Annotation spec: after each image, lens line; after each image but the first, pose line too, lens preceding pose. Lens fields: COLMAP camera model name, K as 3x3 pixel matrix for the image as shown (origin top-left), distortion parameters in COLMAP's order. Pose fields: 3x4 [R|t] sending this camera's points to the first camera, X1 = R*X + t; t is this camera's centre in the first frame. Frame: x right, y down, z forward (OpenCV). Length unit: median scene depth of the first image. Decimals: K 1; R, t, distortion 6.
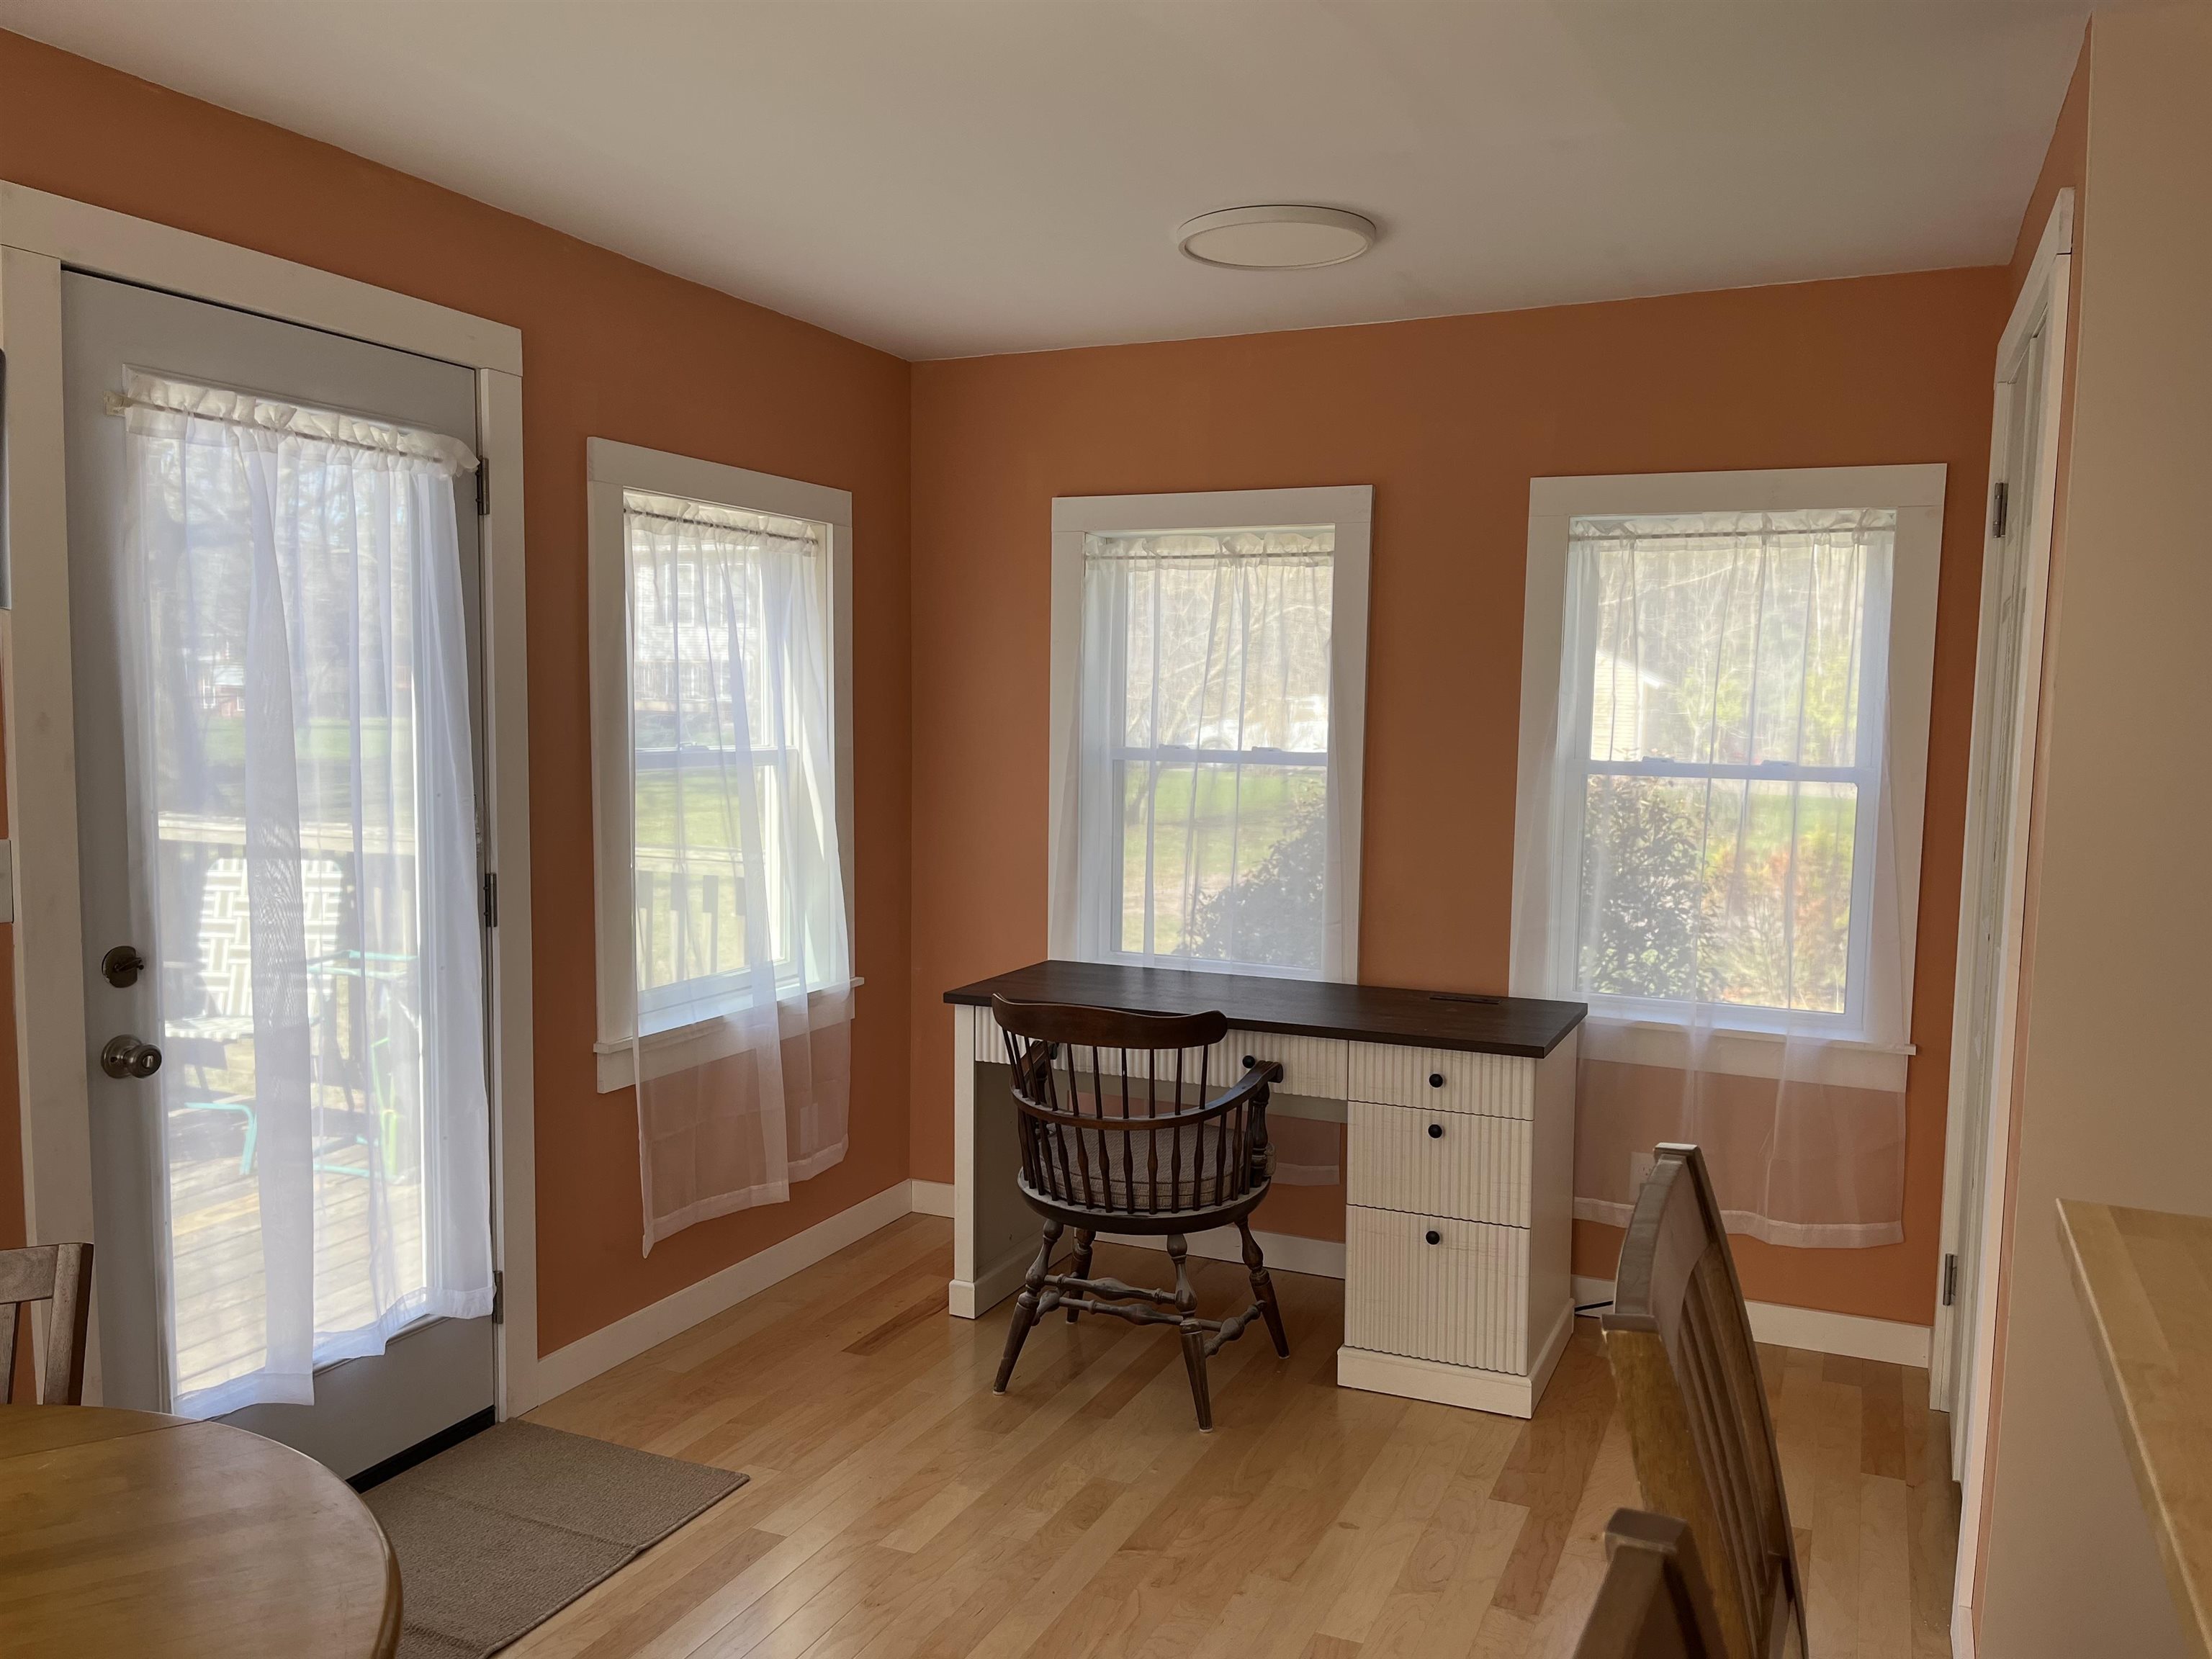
lens RADIAL K [[1662.1, 0, 1111.2], [0, 1662.1, 838.0], [0, 0, 1]] dist [0.037910, -0.080061]
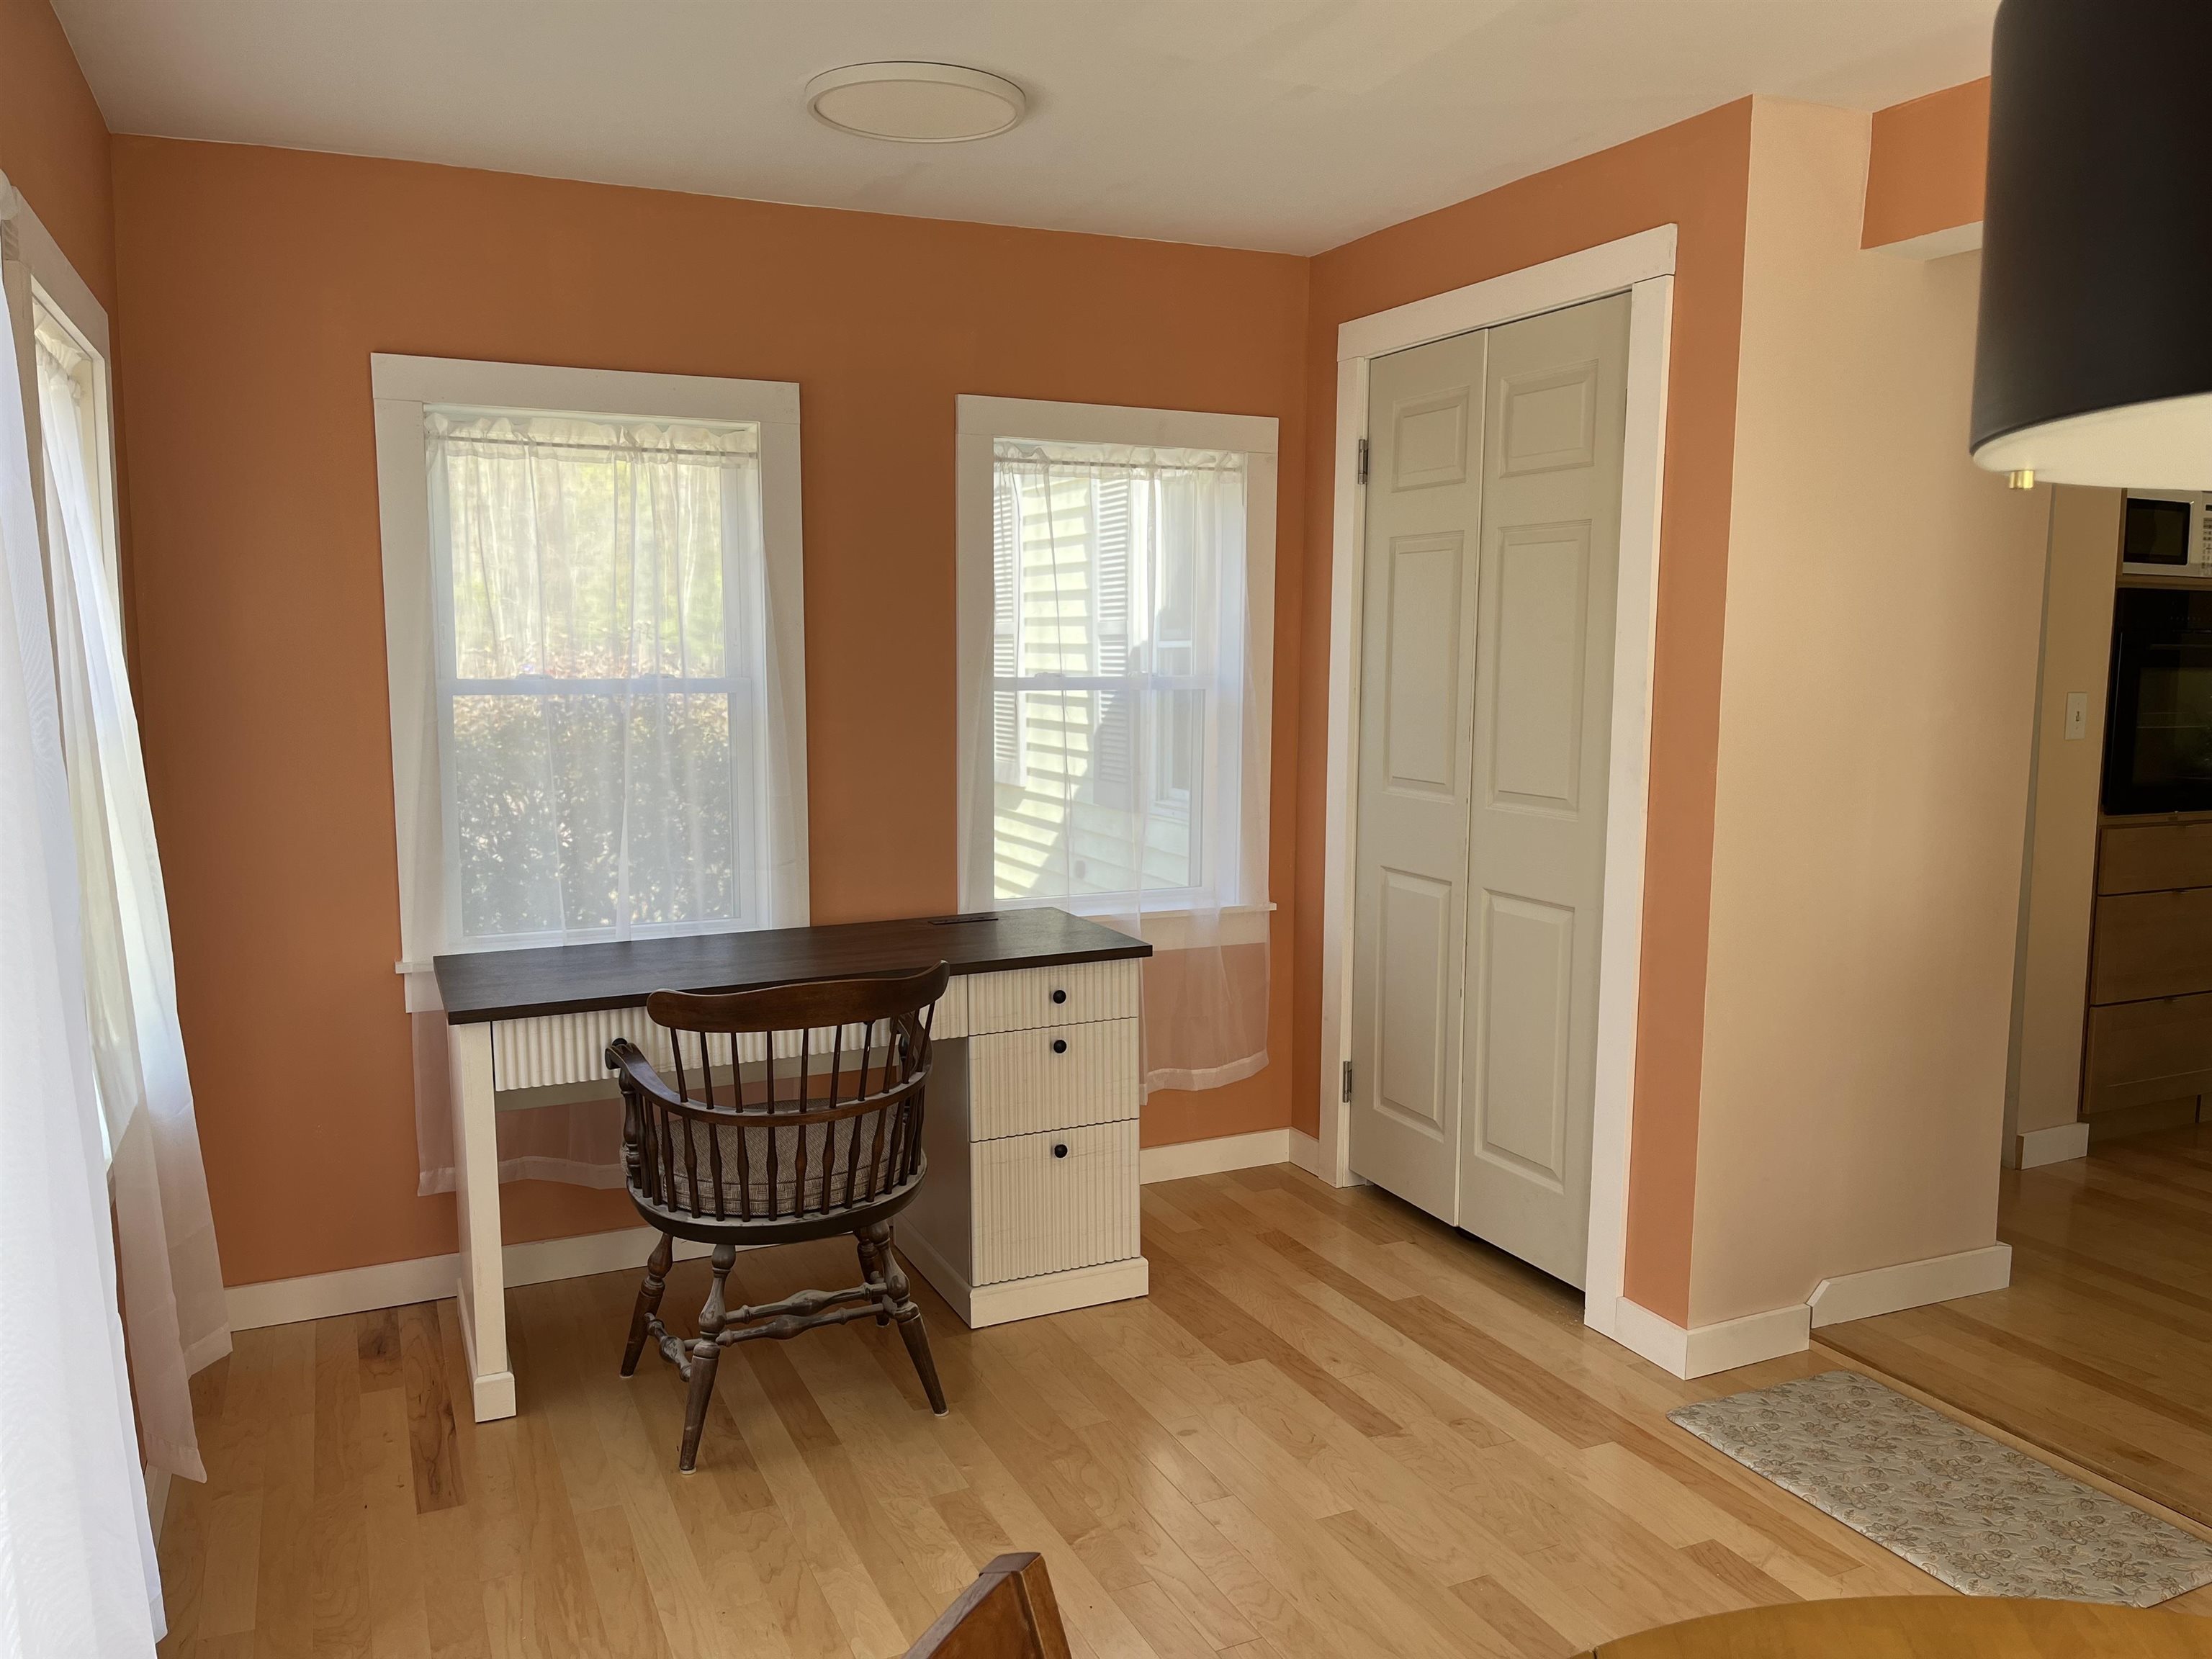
lens RADIAL K [[1662.1, 0, 1111.2], [0, 1662.1, 838.0], [0, 0, 1]] dist [0.037910, -0.080061]
pose [[0.648146, -0.104826, 0.754267, -0.489510], [0.068583, 0.994491, 0.079277, -0.025594], [-0.758421, 0.000347, 0.651765, 0.292727]]
